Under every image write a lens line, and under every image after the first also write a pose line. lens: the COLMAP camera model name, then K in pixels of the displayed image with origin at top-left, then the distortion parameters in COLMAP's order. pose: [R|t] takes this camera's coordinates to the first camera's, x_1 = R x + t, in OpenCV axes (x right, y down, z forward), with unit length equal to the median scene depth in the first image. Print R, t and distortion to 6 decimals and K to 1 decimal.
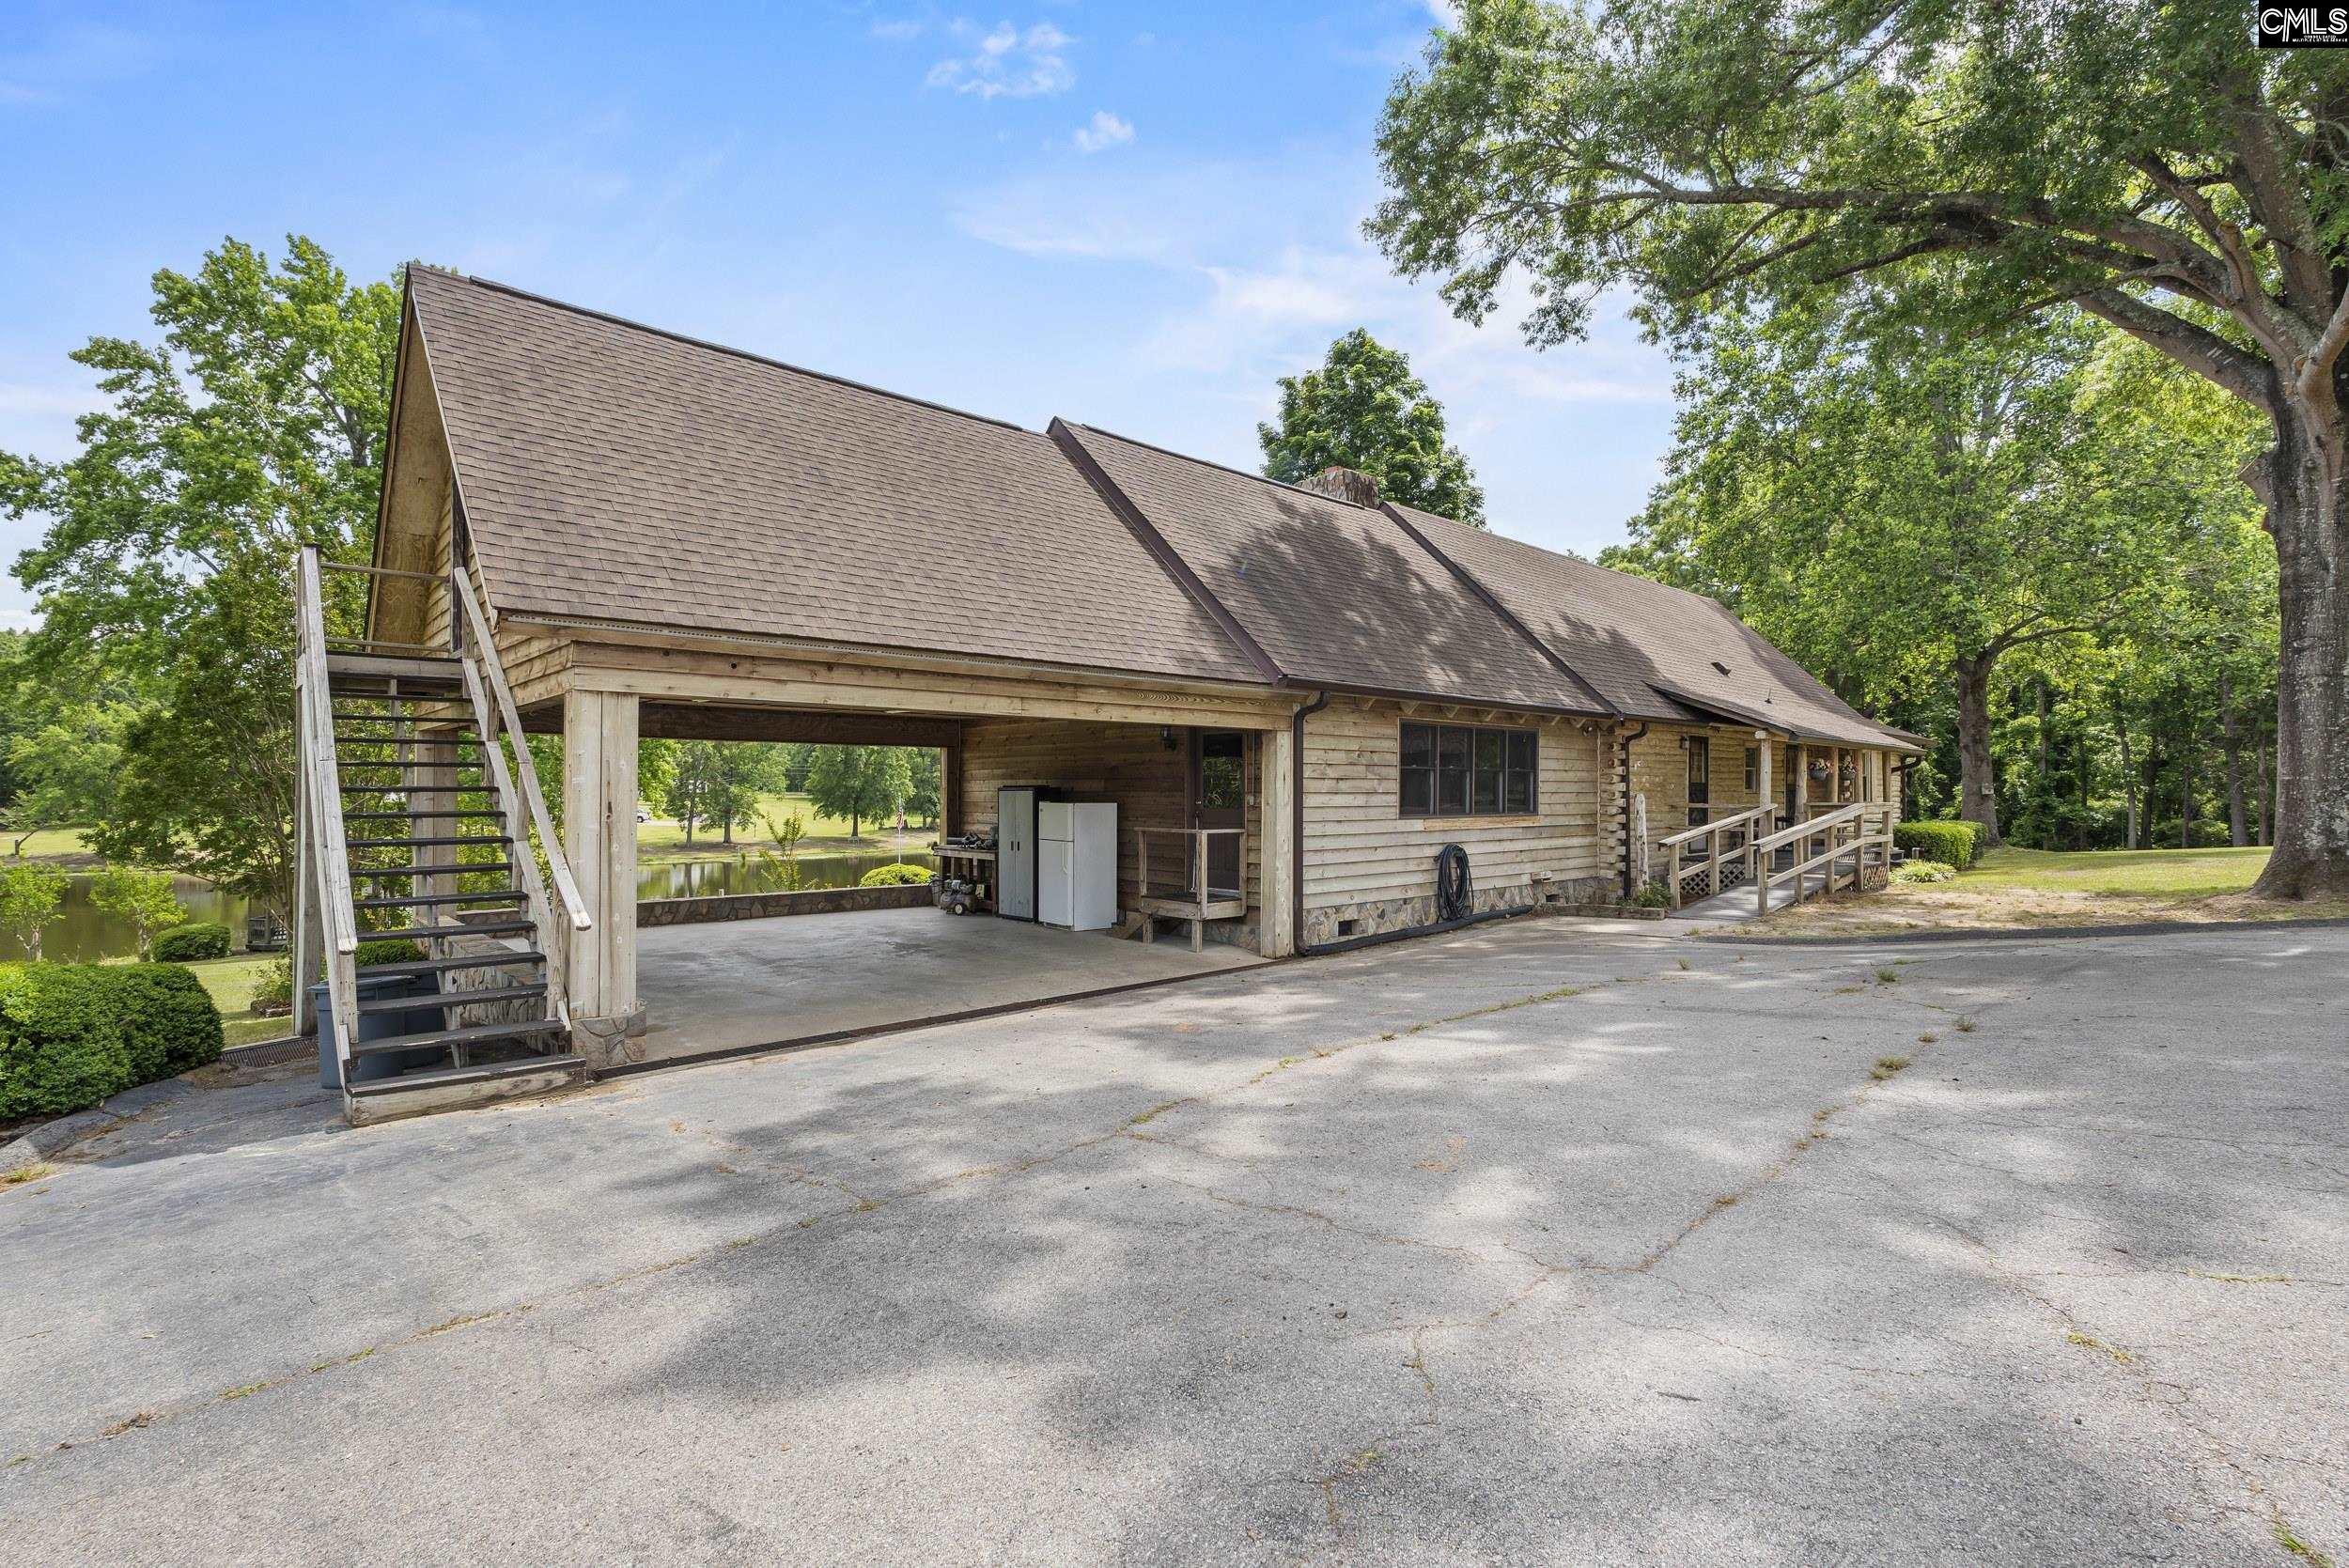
lens RADIAL K [[1057.5, 0, 1181.2], [0, 1057.5, 770.8], [0, 0, 1]] dist [-0.002086, 0.000095]
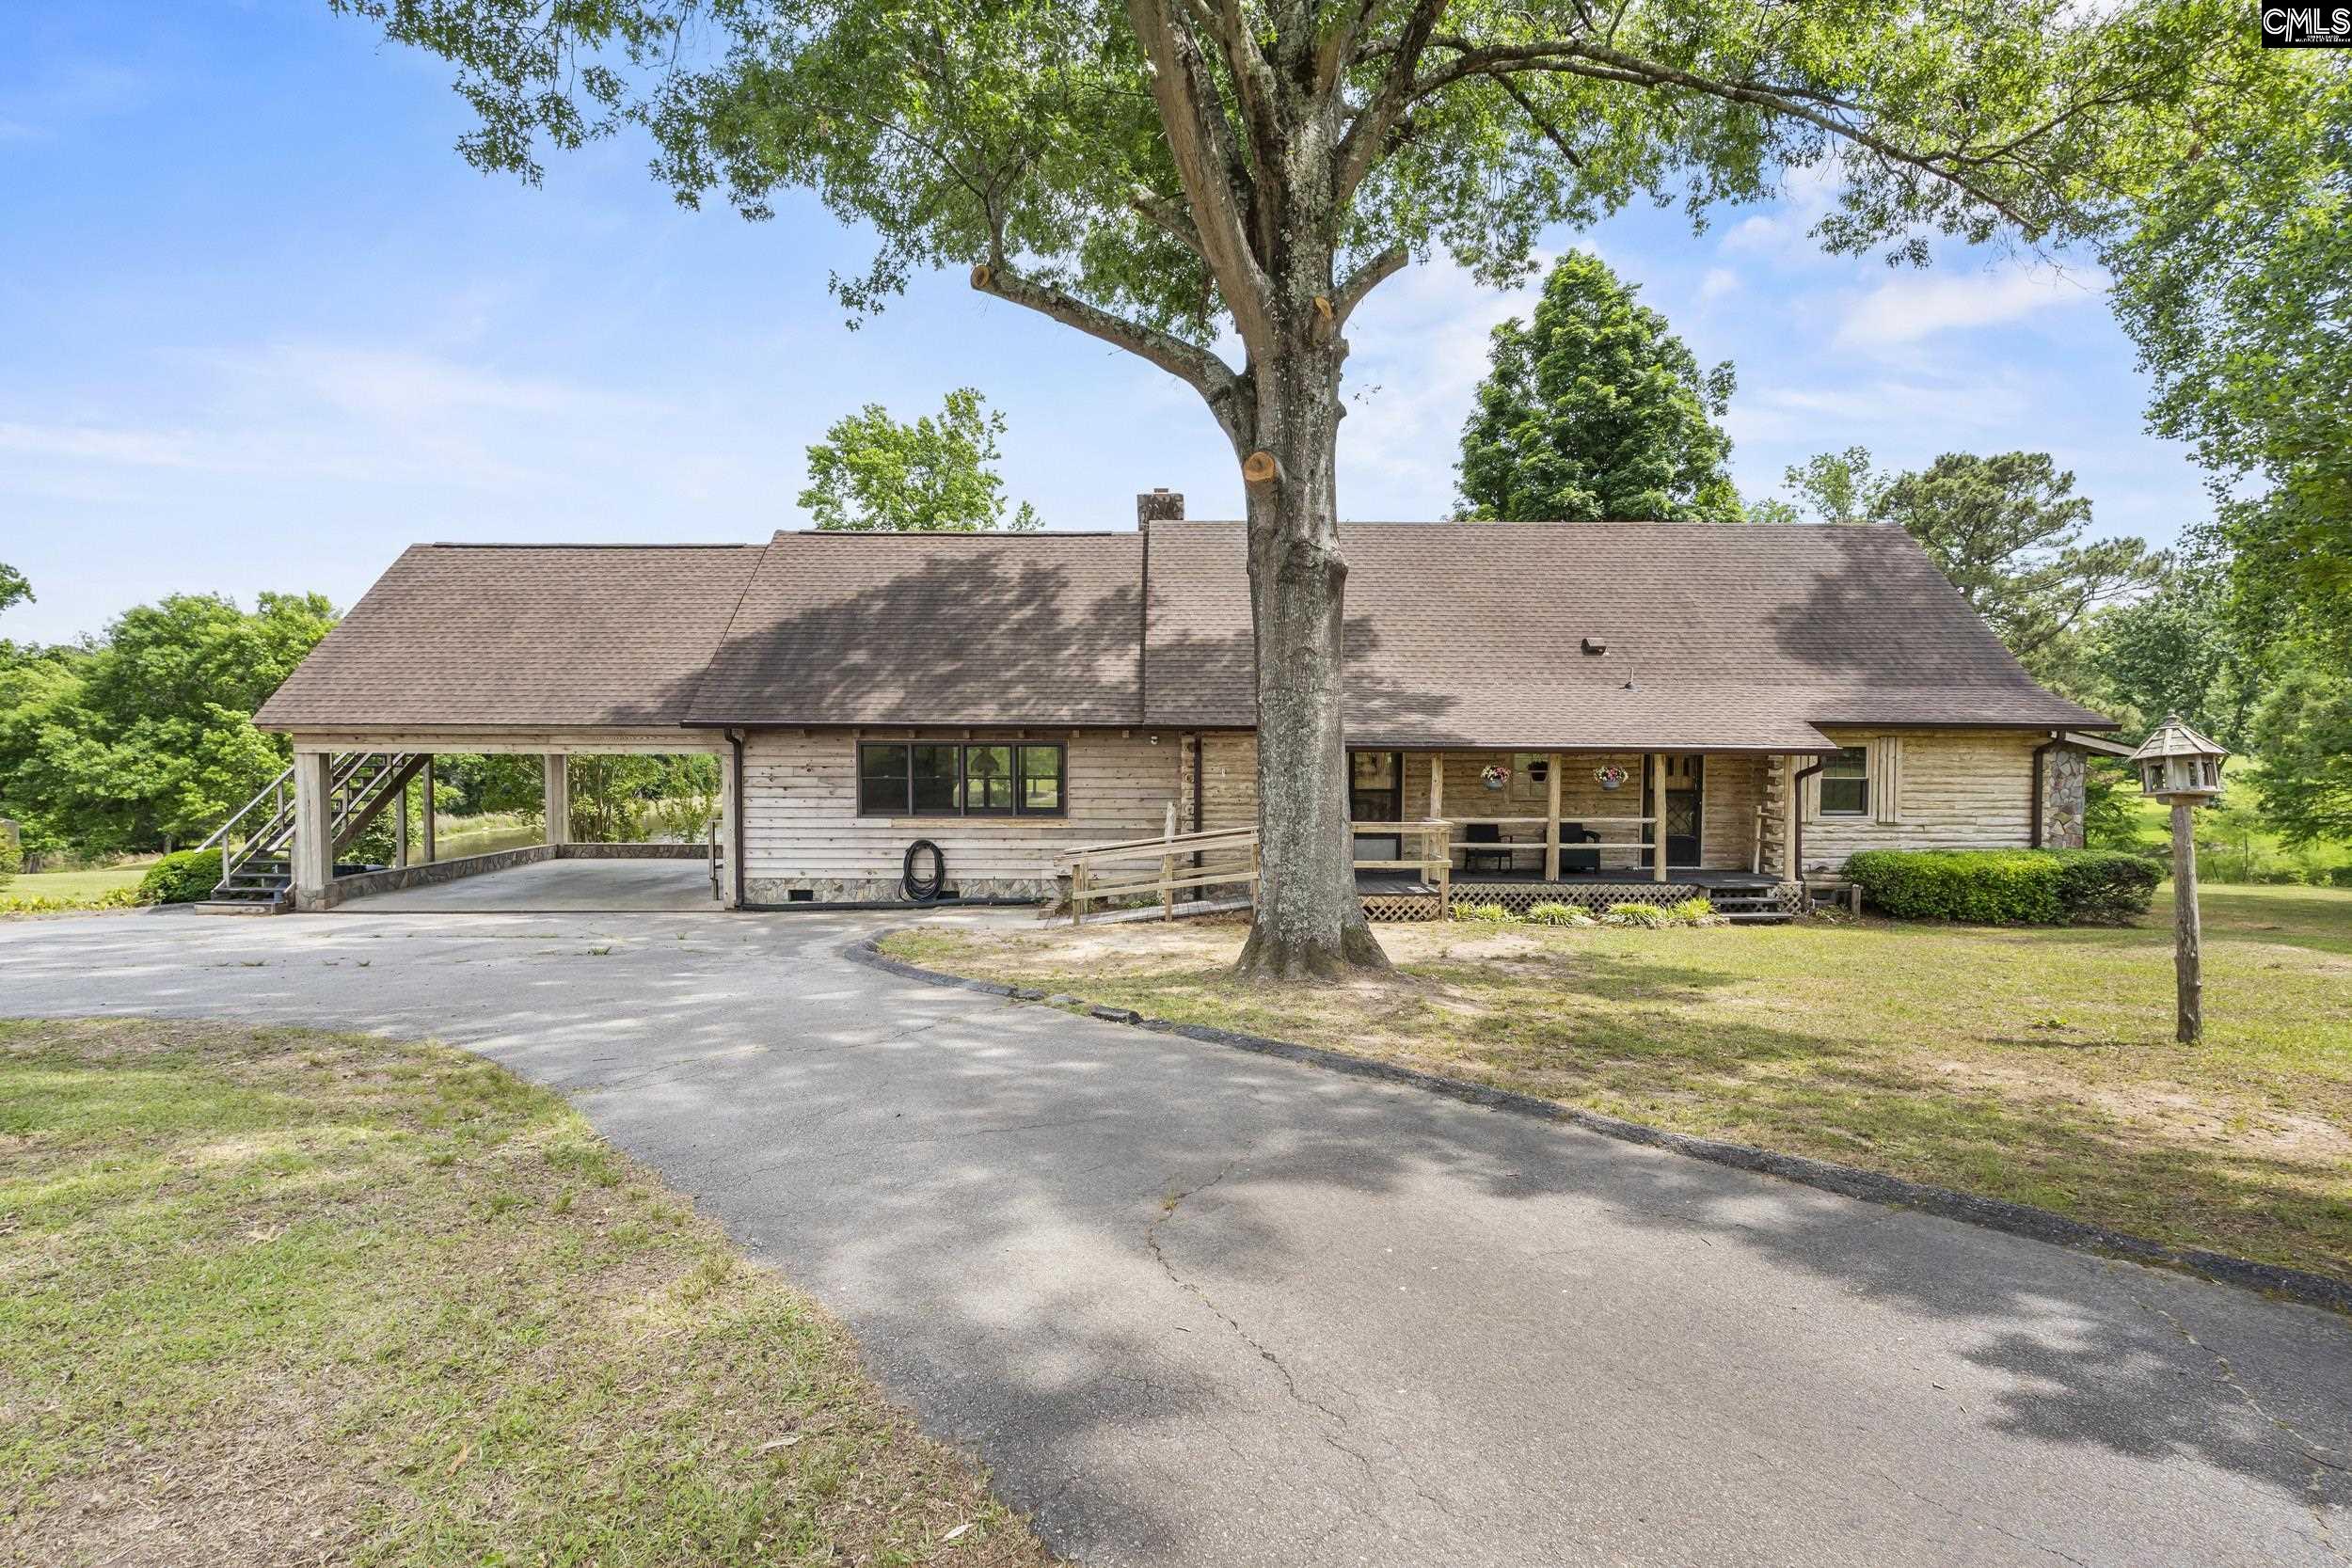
lens RADIAL K [[1058.8, 0, 1182.8], [0, 1058.8, 770.7], [0, 0, 1]] dist [-0.002086, 0.000095]
pose [[0.743298, 0.019489, -0.668676, 1.362765], [0.010679, 0.999102, 0.040990, -0.060937], [0.668875, -0.037609, 0.742423, 0.297861]]
